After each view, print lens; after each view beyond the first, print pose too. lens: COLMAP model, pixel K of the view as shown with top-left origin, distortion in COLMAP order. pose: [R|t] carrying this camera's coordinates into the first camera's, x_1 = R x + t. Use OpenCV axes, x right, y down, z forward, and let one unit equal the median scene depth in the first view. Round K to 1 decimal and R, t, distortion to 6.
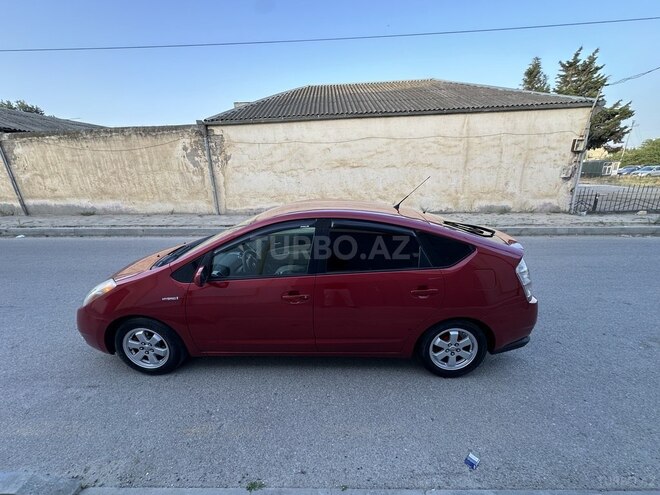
lens RADIAL K [[262.2, 0, 330.0], [0, 262.2, 247.5], [0, 0, 1]] dist [-0.004509, 0.000337]
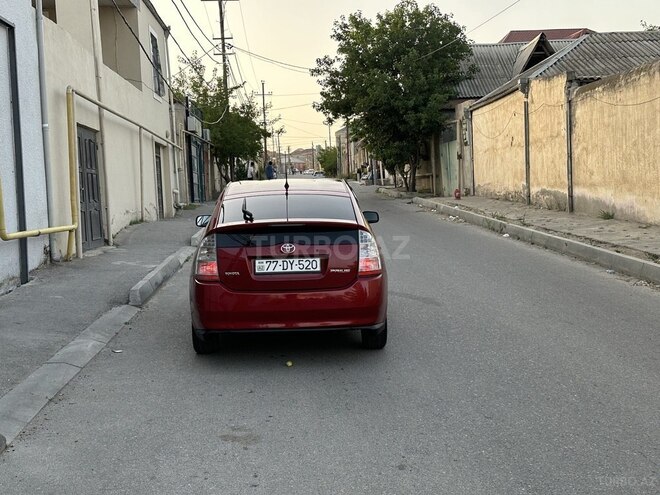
lens RADIAL K [[891.9, 0, 326.1], [0, 891.9, 247.2], [0, 0, 1]] dist [0.213398, -0.477718]
pose [[0.056590, 0.099993, -0.993378, 1.018858], [-0.256860, 0.962938, 0.082296, -0.073852], [0.964790, 0.250502, 0.080177, 0.298166]]
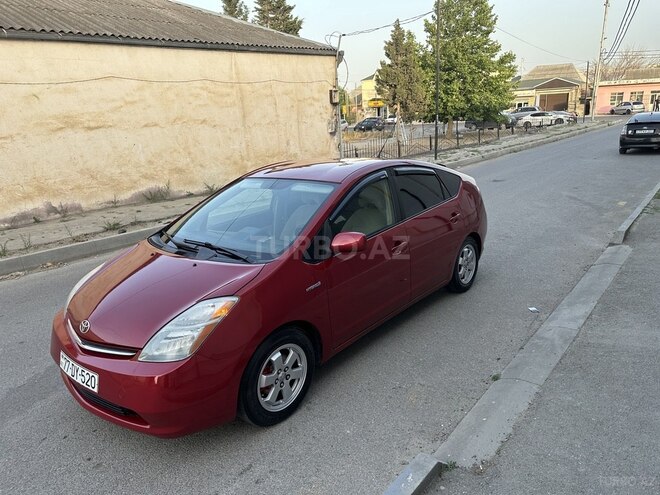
lens RADIAL K [[463.6, 0, 331.4], [0, 463.6, 250.2], [0, 0, 1]] dist [0.036795, -0.043183]
pose [[0.622928, -0.230160, 0.747655, -0.394063], [0.264430, 0.961433, 0.075653, 0.001124], [-0.736232, 0.150576, 0.659765, 0.010687]]
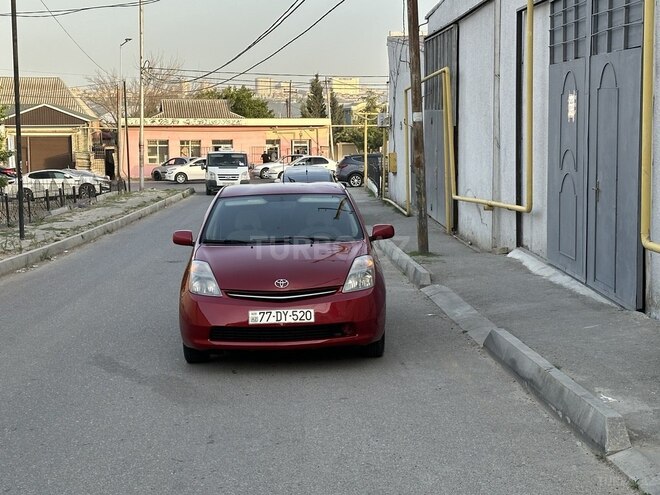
lens RADIAL K [[1183.6, 0, 330.0], [0, 1183.6, 247.5], [0, 0, 1]] dist [0.143746, -0.105215]
pose [[-0.045228, -0.060752, 0.997128, -1.336559], [0.306292, 0.949232, 0.071726, -0.063257], [-0.950863, 0.308656, -0.024324, 0.320895]]
